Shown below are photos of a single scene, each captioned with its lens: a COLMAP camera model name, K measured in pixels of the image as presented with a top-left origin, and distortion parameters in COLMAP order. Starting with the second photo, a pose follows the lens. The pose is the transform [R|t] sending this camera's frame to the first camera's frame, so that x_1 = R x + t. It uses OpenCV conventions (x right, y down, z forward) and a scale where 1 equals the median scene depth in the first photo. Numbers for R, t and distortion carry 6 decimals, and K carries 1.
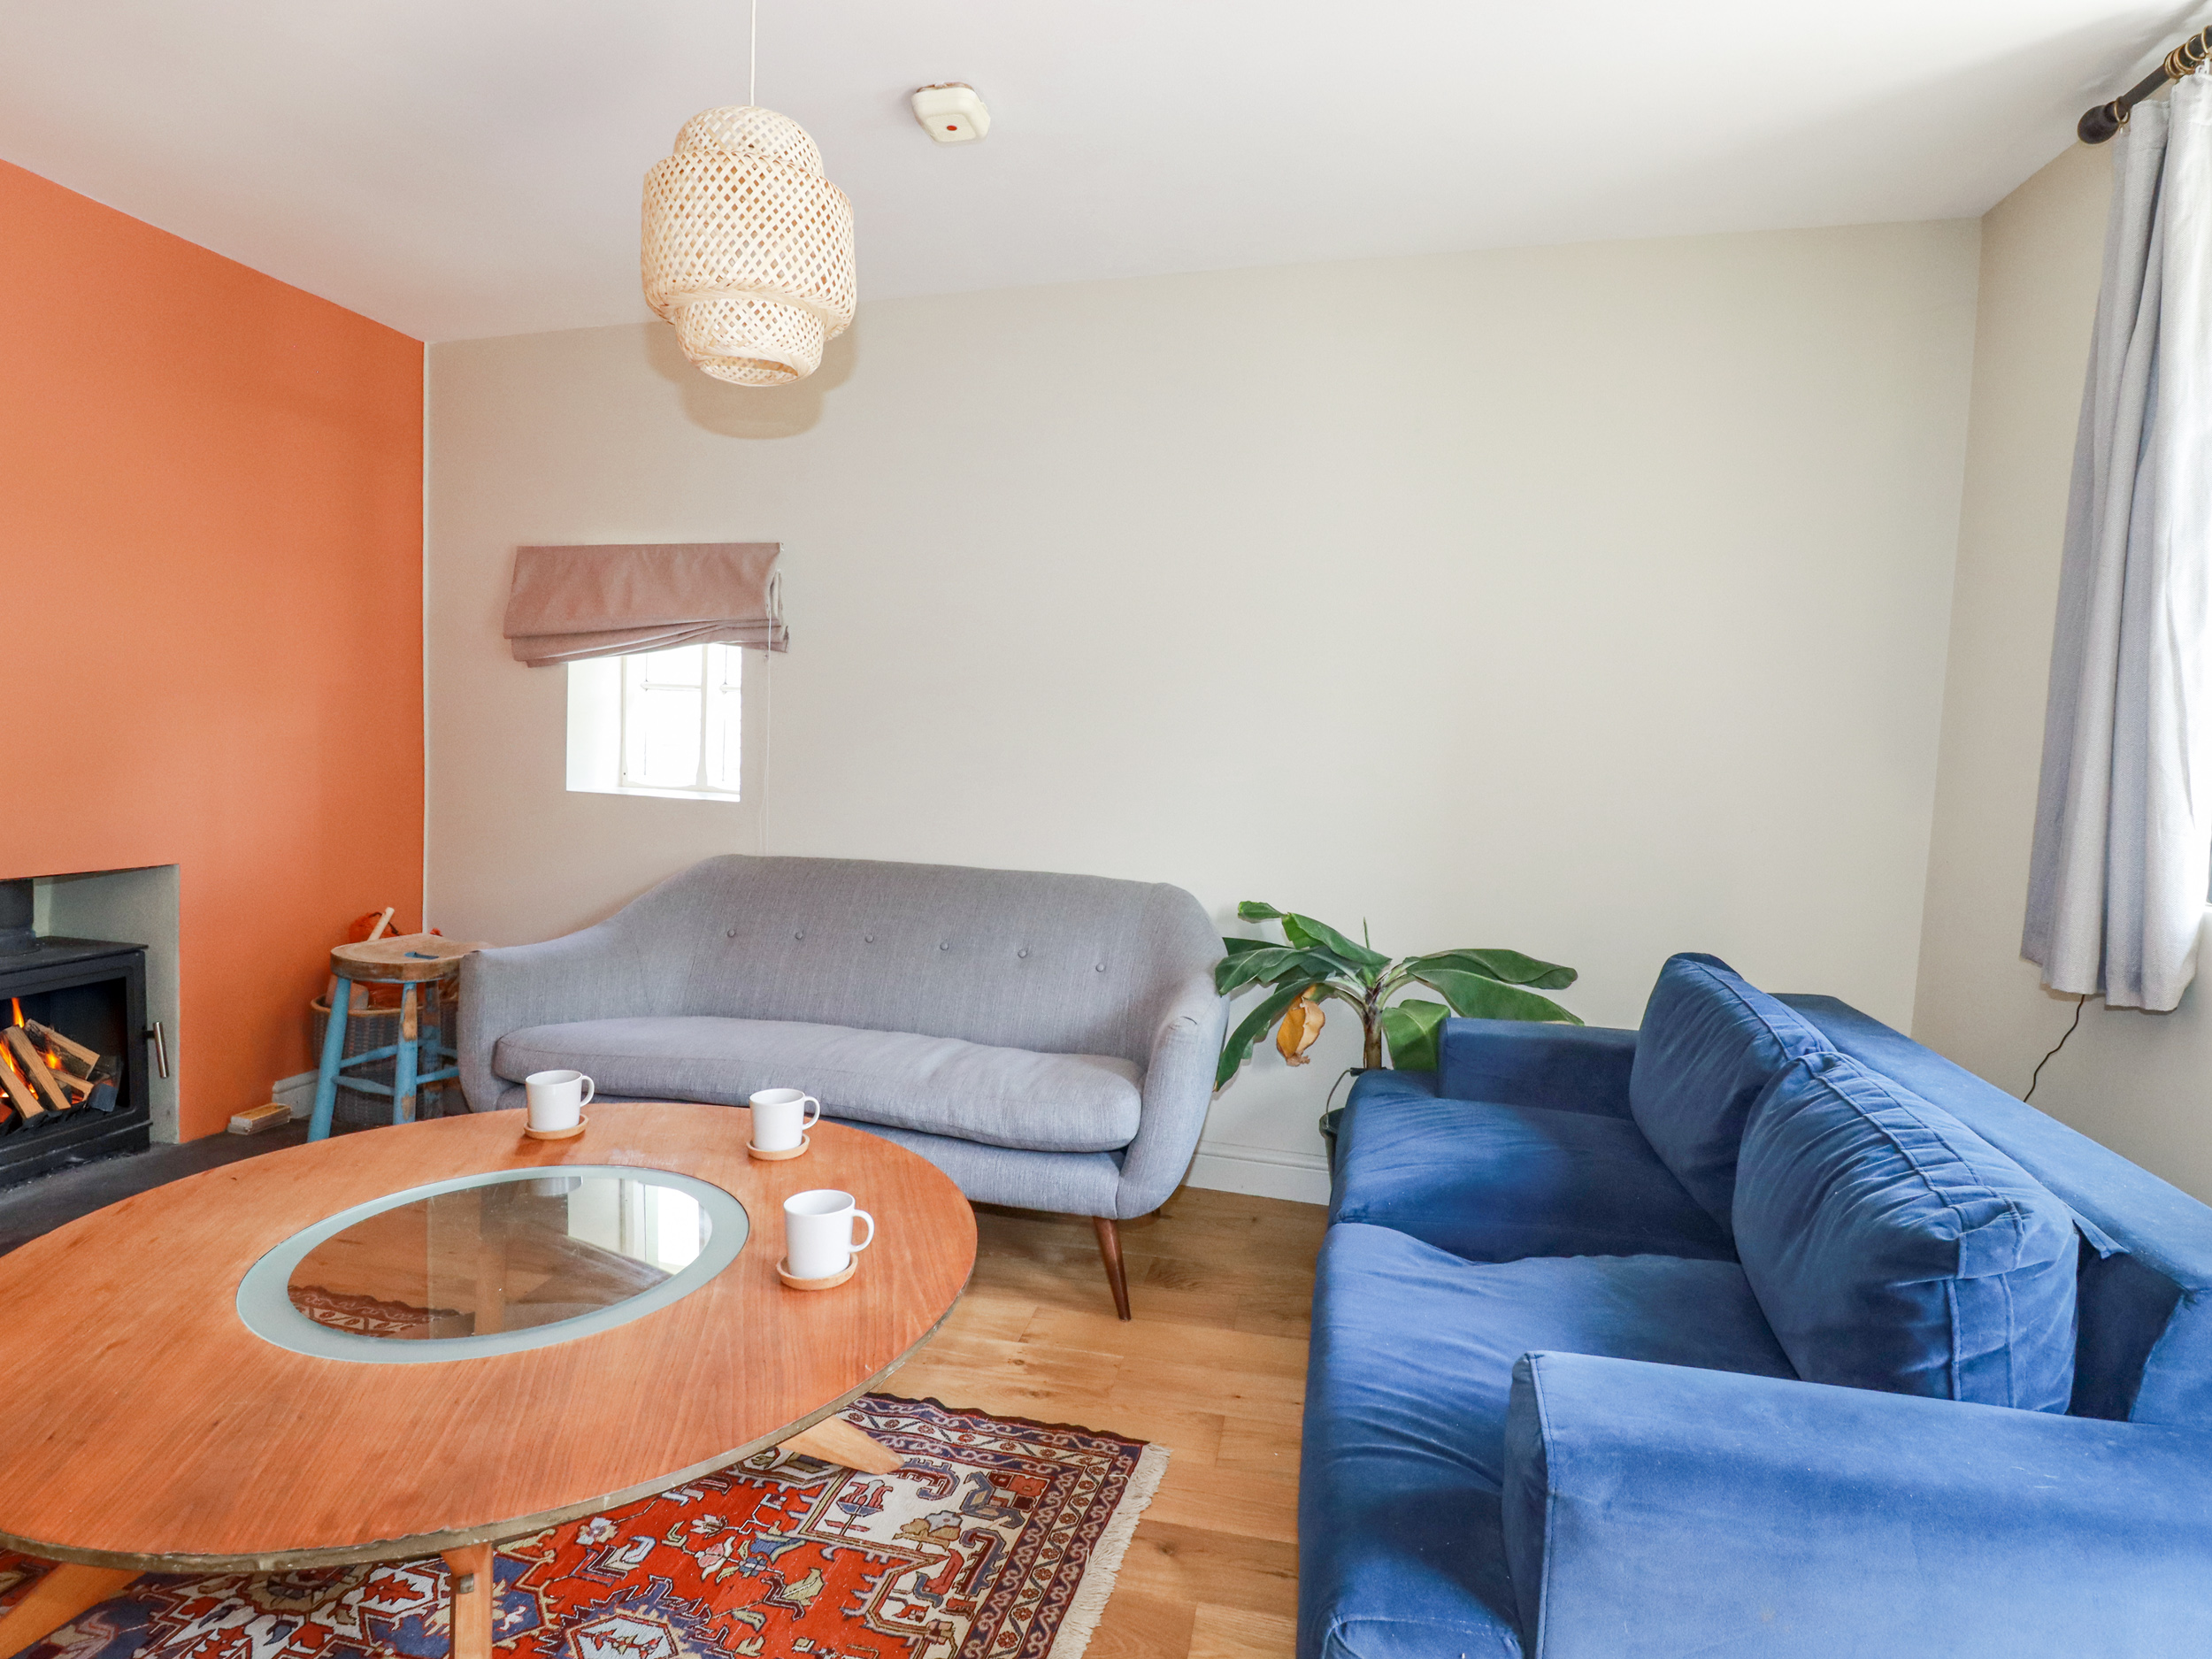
lens RADIAL K [[1240.2, 0, 1126.6], [0, 1240.2, 809.8], [0, 0, 1]] dist [0.000873, -0.012814]
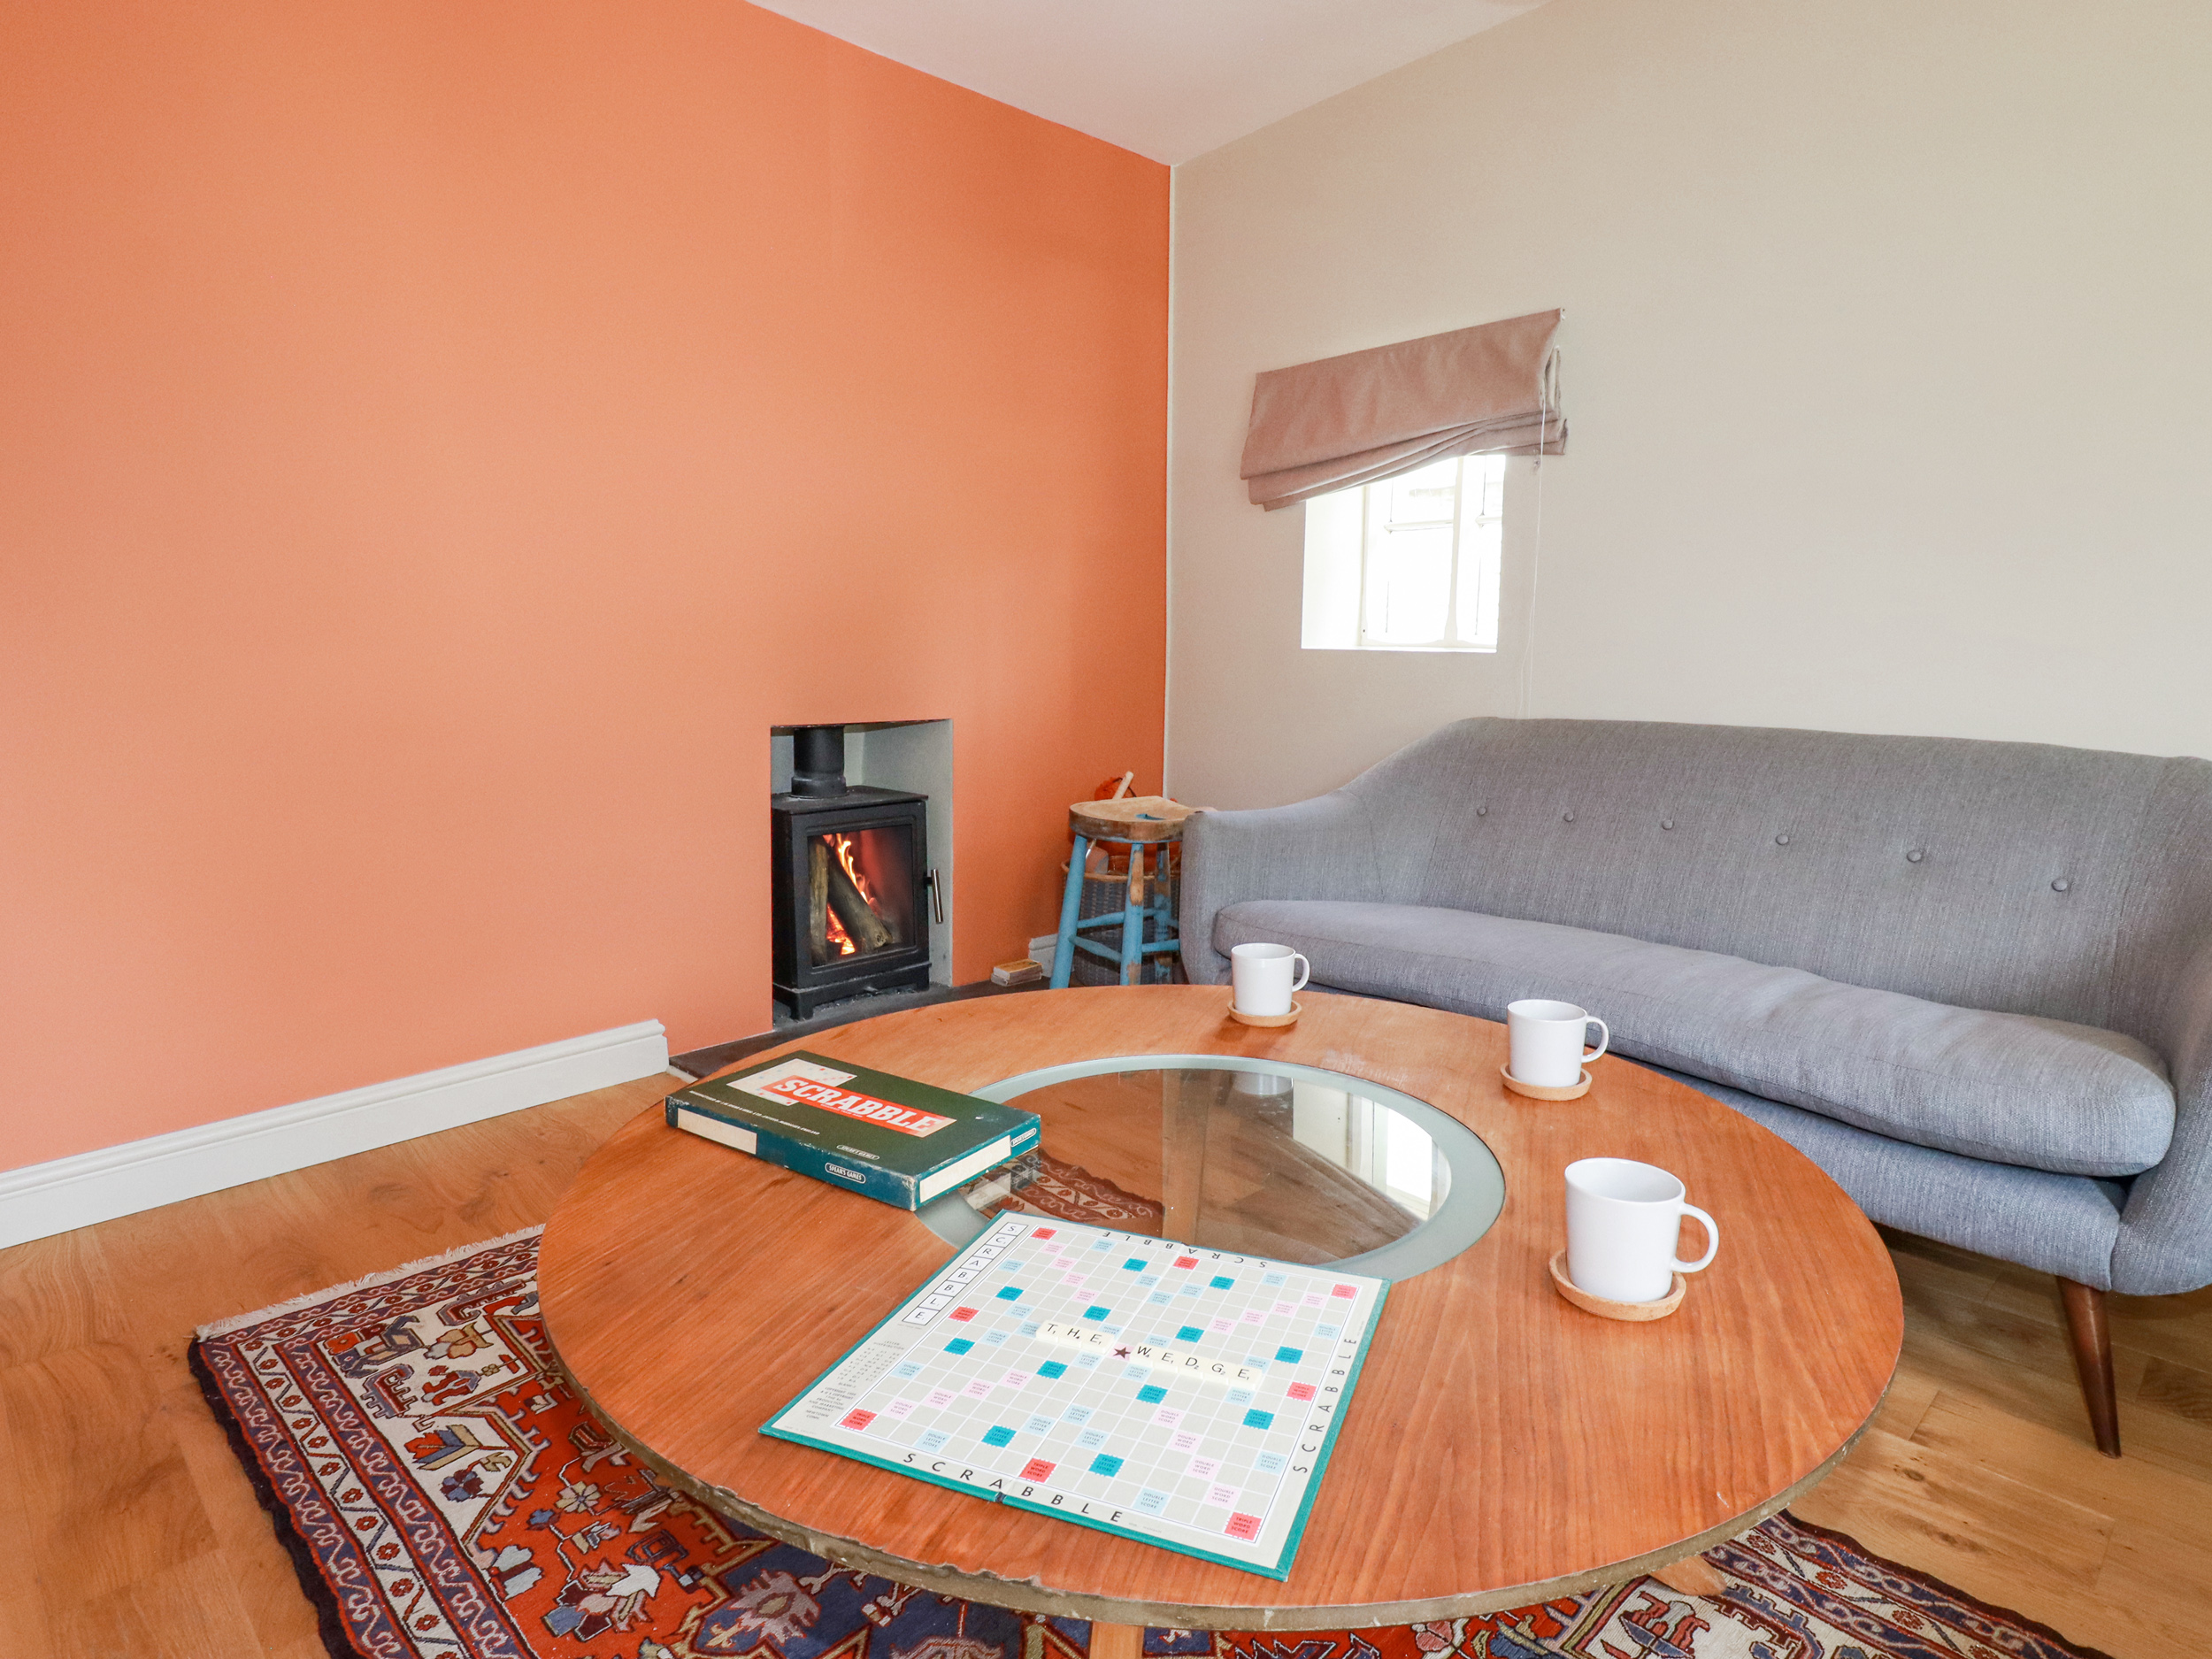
lens RADIAL K [[1240.2, 0, 1111.9], [0, 1240.2, 819.4], [0, 0, 1]] dist [0.000873, -0.012814]
pose [[0.829477, 0.046307, -0.556619, -0.083443], [-0.012698, 0.997863, 0.064094, 0.067786], [0.558397, -0.046097, 0.828292, 0.238113]]
